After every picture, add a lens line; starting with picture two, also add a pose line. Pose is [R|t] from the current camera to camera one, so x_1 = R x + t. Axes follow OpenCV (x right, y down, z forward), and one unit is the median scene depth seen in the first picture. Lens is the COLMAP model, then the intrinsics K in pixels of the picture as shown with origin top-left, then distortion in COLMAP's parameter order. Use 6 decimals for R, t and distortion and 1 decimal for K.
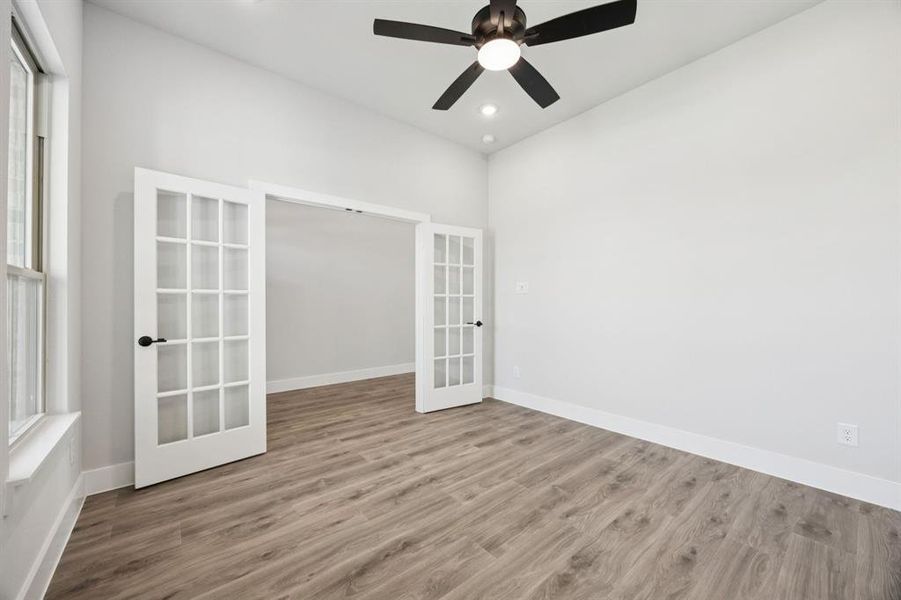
lens RADIAL K [[341.0, 0, 454.8], [0, 341.0, 298.1], [0, 0, 1]] dist [-0.003480, -0.000155]
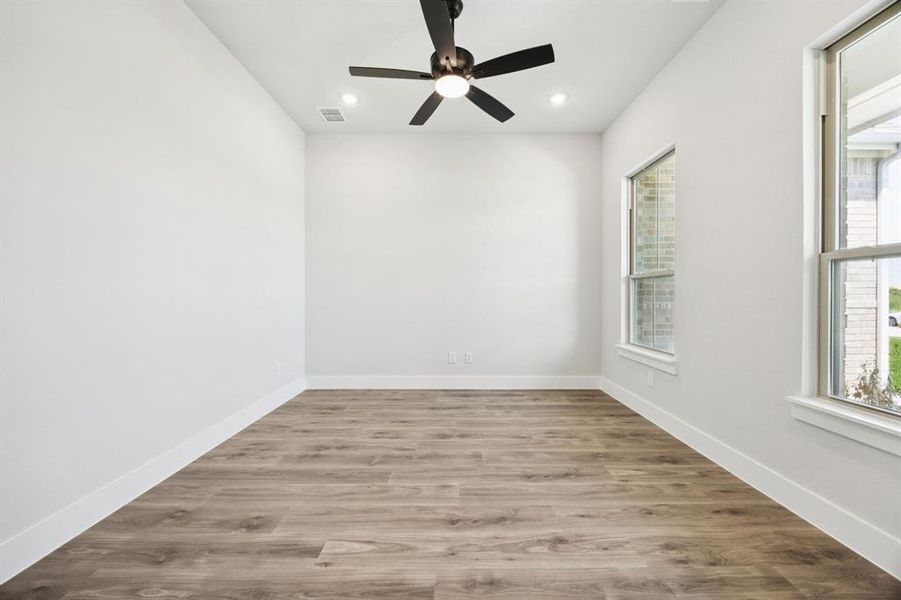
lens RADIAL K [[344.2, 0, 455.3], [0, 344.2, 296.6], [0, 0, 1]] dist [-0.002835, -0.000206]
pose [[-0.768661, 0.003543, 0.639646, -0.587376], [-0.005527, 0.999911, -0.012181, 0.055170], [-0.639632, -0.012899, -0.768573, 1.693898]]
